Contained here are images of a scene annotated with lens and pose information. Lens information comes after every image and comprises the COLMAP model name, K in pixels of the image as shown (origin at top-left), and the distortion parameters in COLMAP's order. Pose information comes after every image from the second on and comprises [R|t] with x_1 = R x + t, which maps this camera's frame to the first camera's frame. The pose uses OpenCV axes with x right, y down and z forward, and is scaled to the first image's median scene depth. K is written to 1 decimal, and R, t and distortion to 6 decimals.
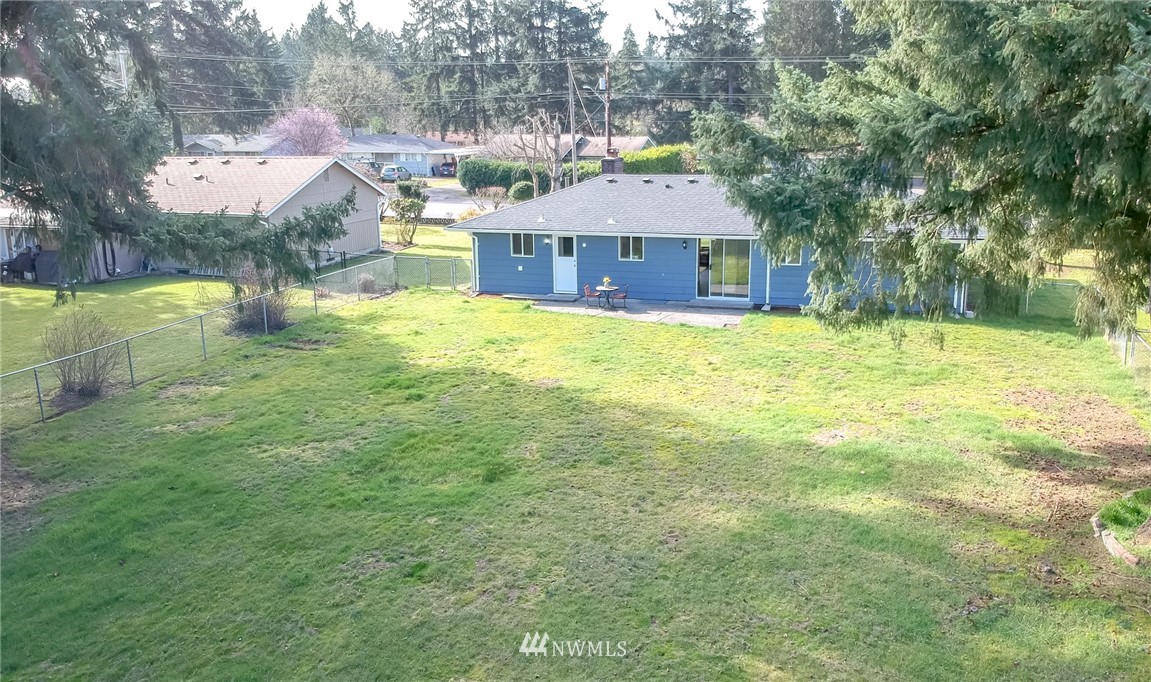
lens RADIAL K [[908.5, 0, 575.5], [0, 908.5, 341.0], [0, 0, 1]] dist [0.131045, -0.002917]
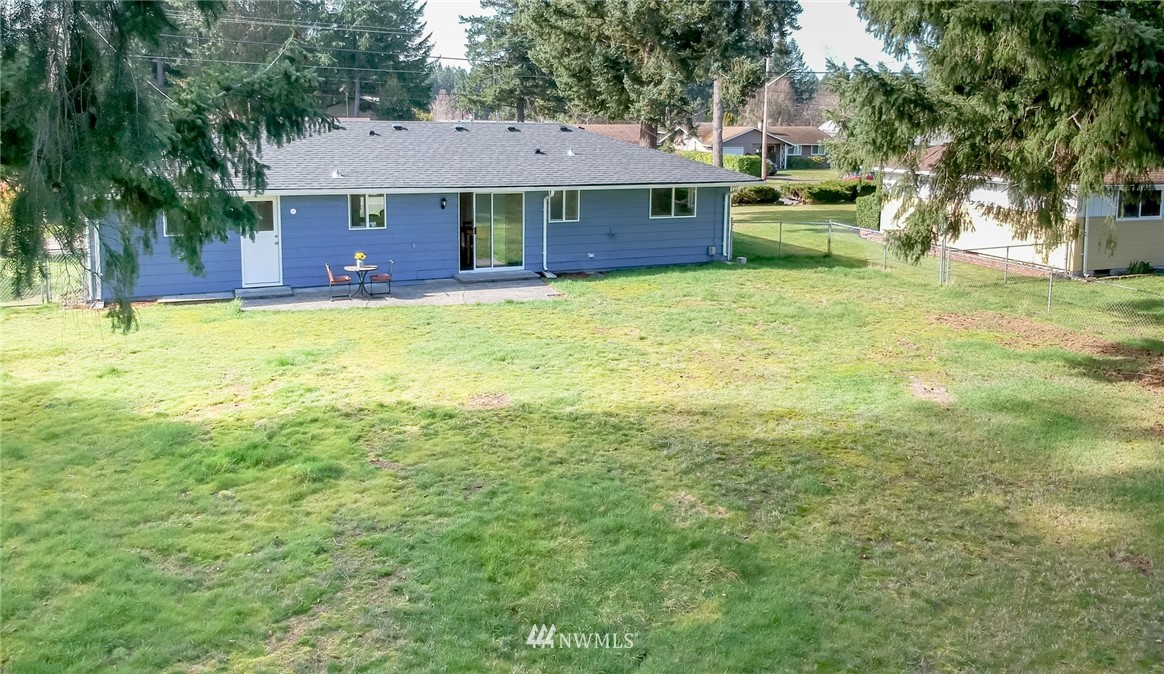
lens RADIAL K [[914.4, 0, 608.6], [0, 914.4, 236.4], [0, 0, 1]] dist [0.103220, -0.166790]
pose [[0.751232, -0.062960, 0.657029, -0.381622], [0.140622, 0.987853, -0.066123, -0.012624], [-0.644885, 0.142066, 0.750960, 0.480571]]
